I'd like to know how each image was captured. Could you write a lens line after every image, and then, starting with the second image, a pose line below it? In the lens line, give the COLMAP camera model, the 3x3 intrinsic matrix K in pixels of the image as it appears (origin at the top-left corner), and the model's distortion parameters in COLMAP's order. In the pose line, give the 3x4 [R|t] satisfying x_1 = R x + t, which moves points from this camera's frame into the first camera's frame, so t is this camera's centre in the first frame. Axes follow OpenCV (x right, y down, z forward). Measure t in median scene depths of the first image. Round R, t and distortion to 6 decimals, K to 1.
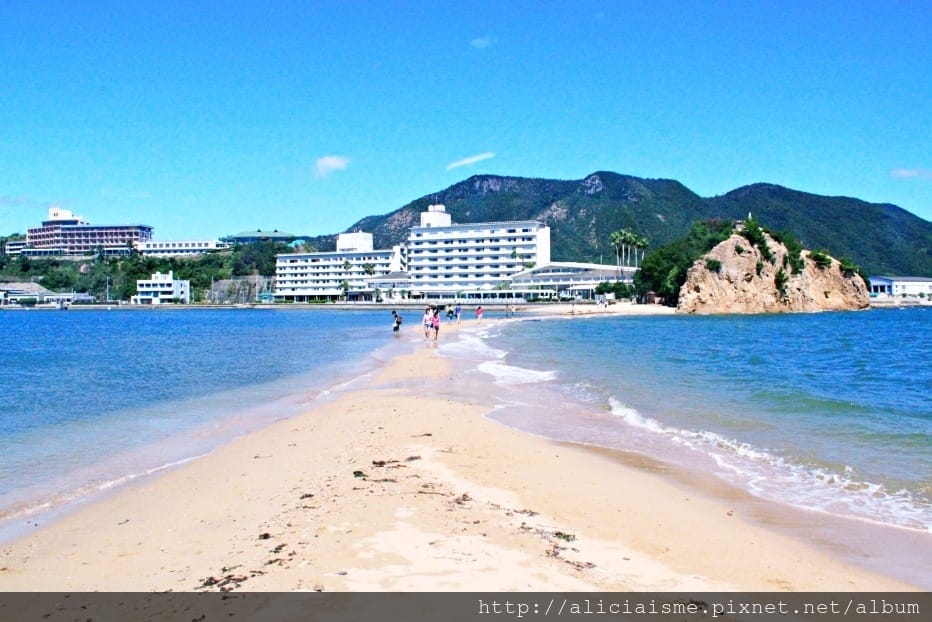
lens RADIAL K [[823.1, 0, 466.0], [0, 823.1, 311.0], [0, 0, 1]] dist [-0.176817, 0.169281]
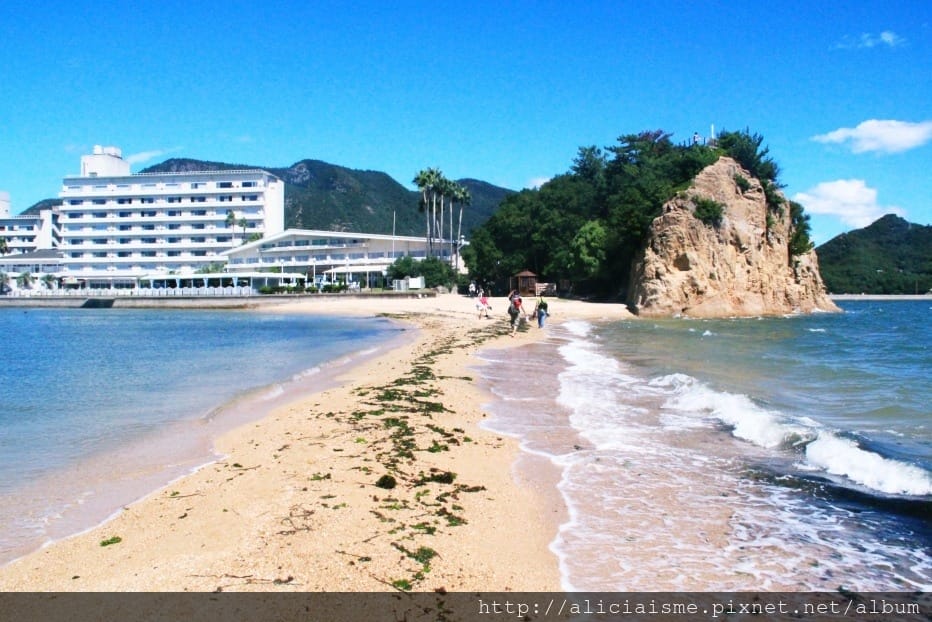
lens RADIAL K [[823.1, 0, 466.0], [0, 823.1, 311.0], [0, 0, 1]] dist [-0.176817, 0.169281]
pose [[0.935331, -0.004275, 0.353748, 0.006917], [0.002065, 0.999976, 0.006626, -0.001776], [-0.353768, -0.005467, 0.935317, 0.330904]]
